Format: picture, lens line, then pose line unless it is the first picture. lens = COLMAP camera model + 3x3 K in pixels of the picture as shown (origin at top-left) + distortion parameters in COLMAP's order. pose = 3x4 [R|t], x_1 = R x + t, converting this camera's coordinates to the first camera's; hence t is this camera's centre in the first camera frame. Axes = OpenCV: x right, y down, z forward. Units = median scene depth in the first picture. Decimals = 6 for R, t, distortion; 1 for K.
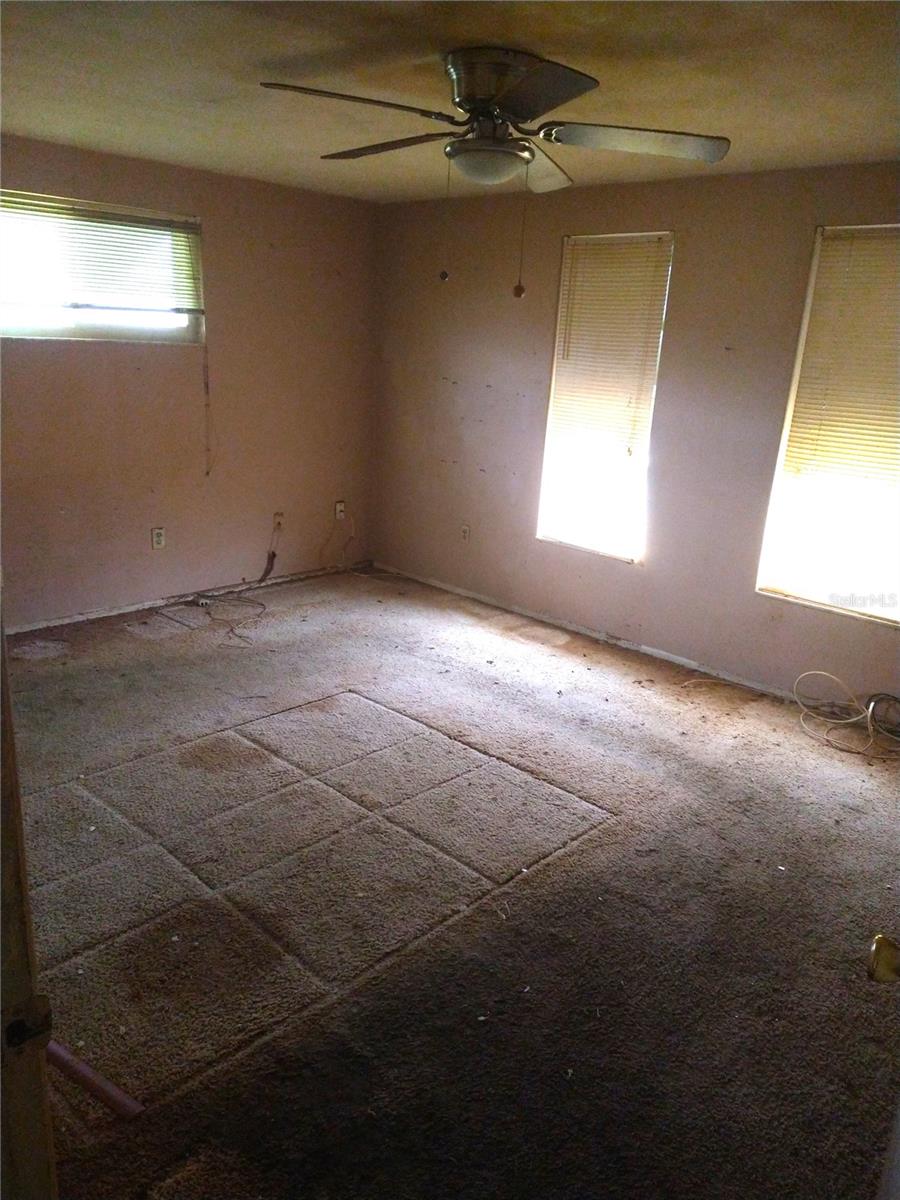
lens RADIAL K [[887.8, 0, 450.0], [0, 887.8, 600.0], [0, 0, 1]] dist [0.154901, -0.227669]
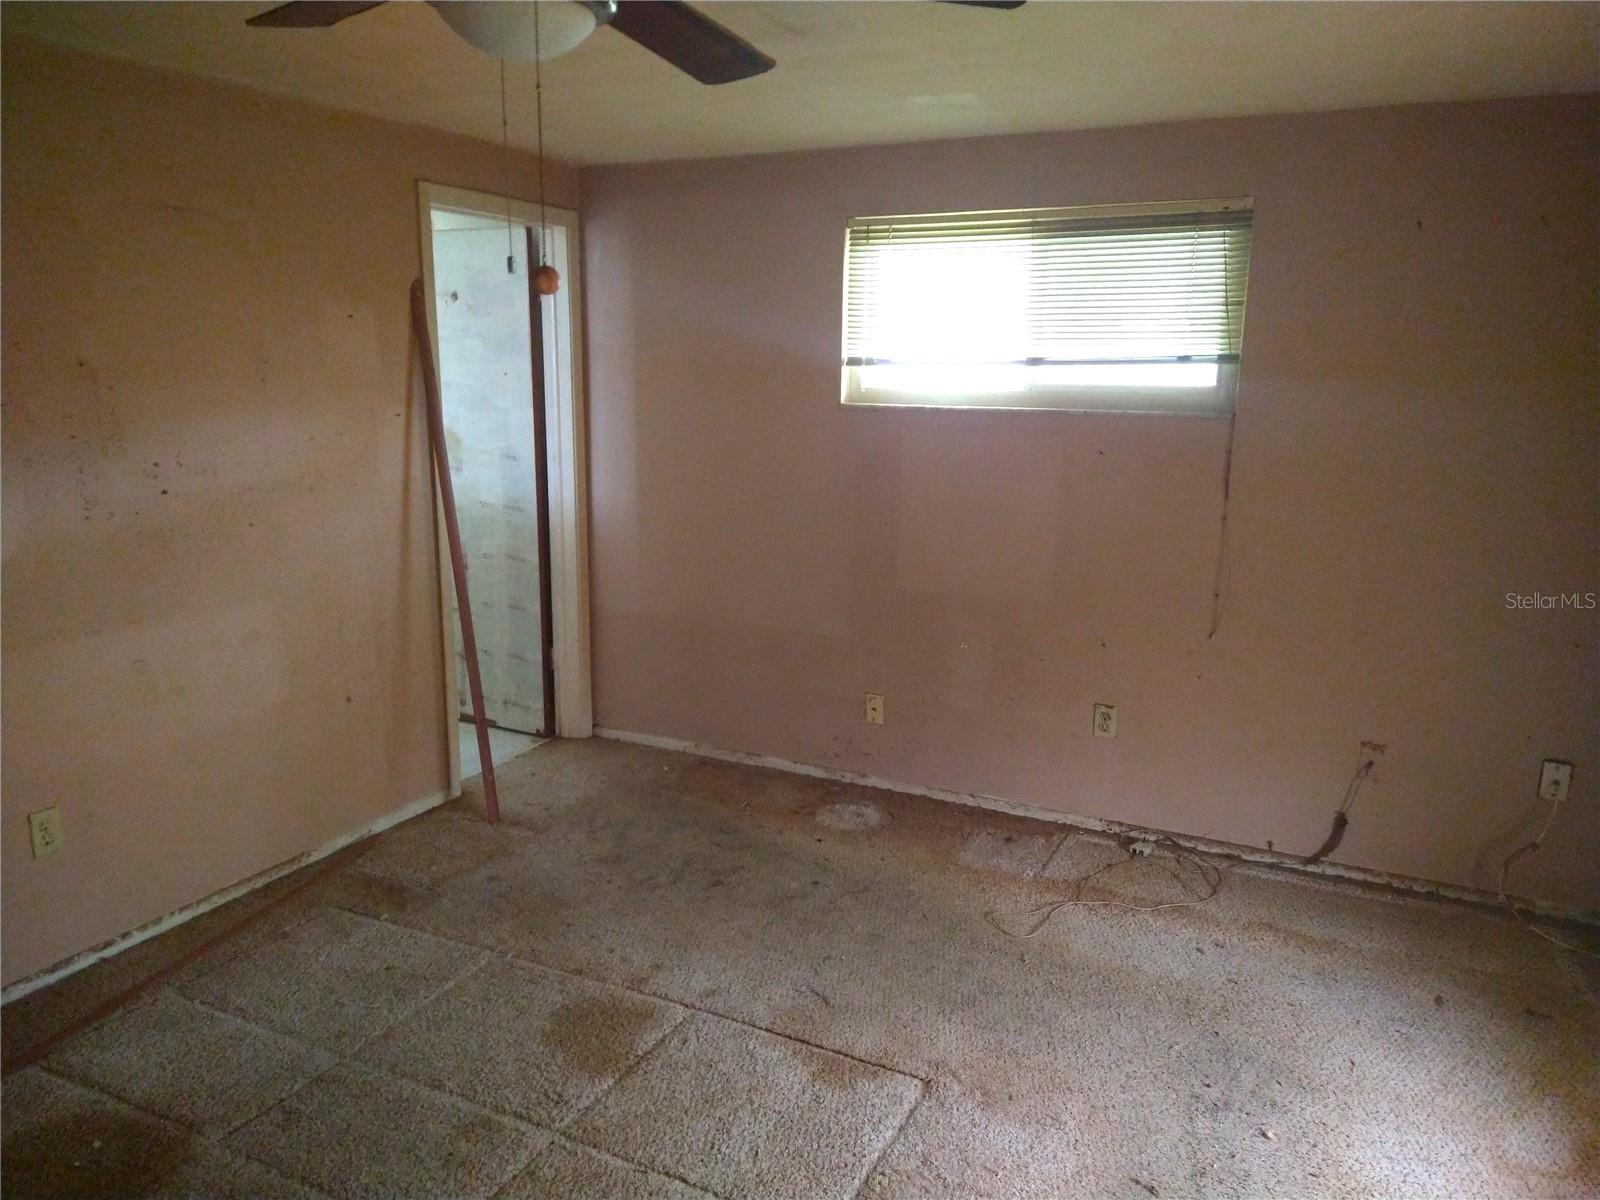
lens RADIAL K [[1171.5, 0, 800.0], [0, 1171.5, 600.0], [0, 0, 1]] dist [0.101710, -0.115008]
pose [[0.300172, 0.146210, -0.942613, 0.359025], [-0.277681, 0.958780, 0.060290, -0.139071], [0.912573, 0.243648, 0.328399, 0.530045]]
